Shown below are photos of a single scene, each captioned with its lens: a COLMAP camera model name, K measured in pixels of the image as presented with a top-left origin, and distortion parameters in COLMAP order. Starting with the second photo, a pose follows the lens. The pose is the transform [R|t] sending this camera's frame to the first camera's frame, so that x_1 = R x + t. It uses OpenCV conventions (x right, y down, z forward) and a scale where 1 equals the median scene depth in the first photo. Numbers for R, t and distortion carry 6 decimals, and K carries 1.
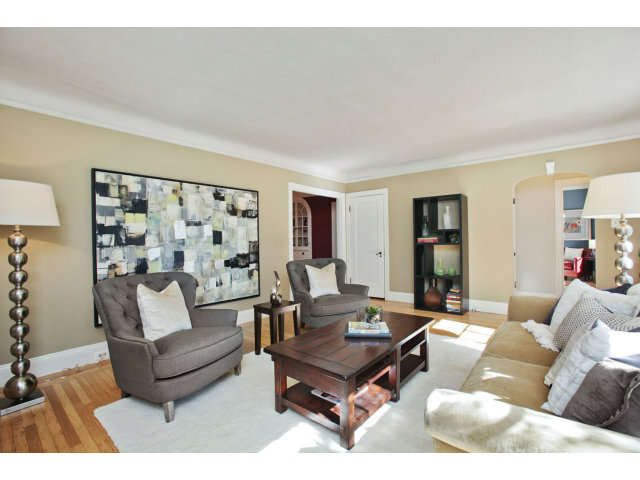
lens RADIAL K [[296.0, 0, 318.2], [0, 296.0, 238.5], [0, 0, 1]] dist [-0.041326, 0.004397]
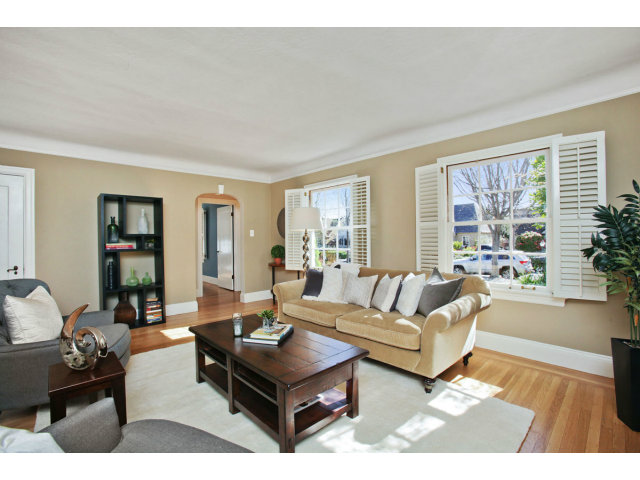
lens RADIAL K [[296.0, 0, 319.5], [0, 296.0, 237.9], [0, 0, 1]] dist [-0.041326, 0.004397]
pose [[0.109689, 0.019133, 0.993782, -0.486070], [0.009978, 0.999743, -0.020349, 0.005837], [-0.993916, 0.012148, 0.109470, 0.437571]]
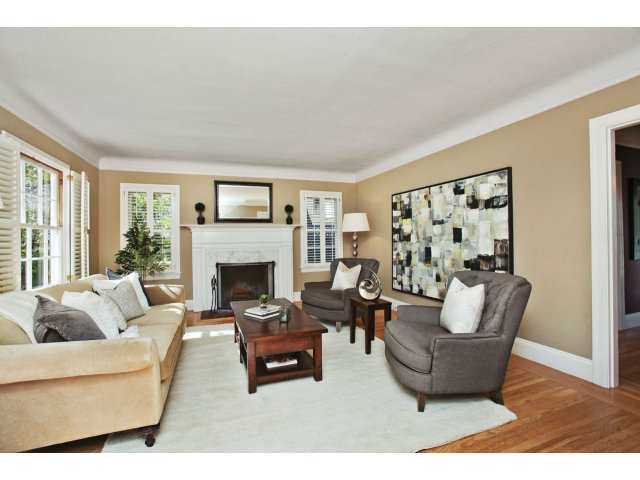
lens RADIAL K [[296.0, 0, 323.3], [0, 296.0, 241.0], [0, 0, 1]] dist [-0.041326, 0.004397]
pose [[-0.466171, 0.024401, -0.884358, 0.713498], [0.019209, 0.999663, 0.017457, -0.009681], [0.884486, -0.008849, -0.466483, 1.110536]]
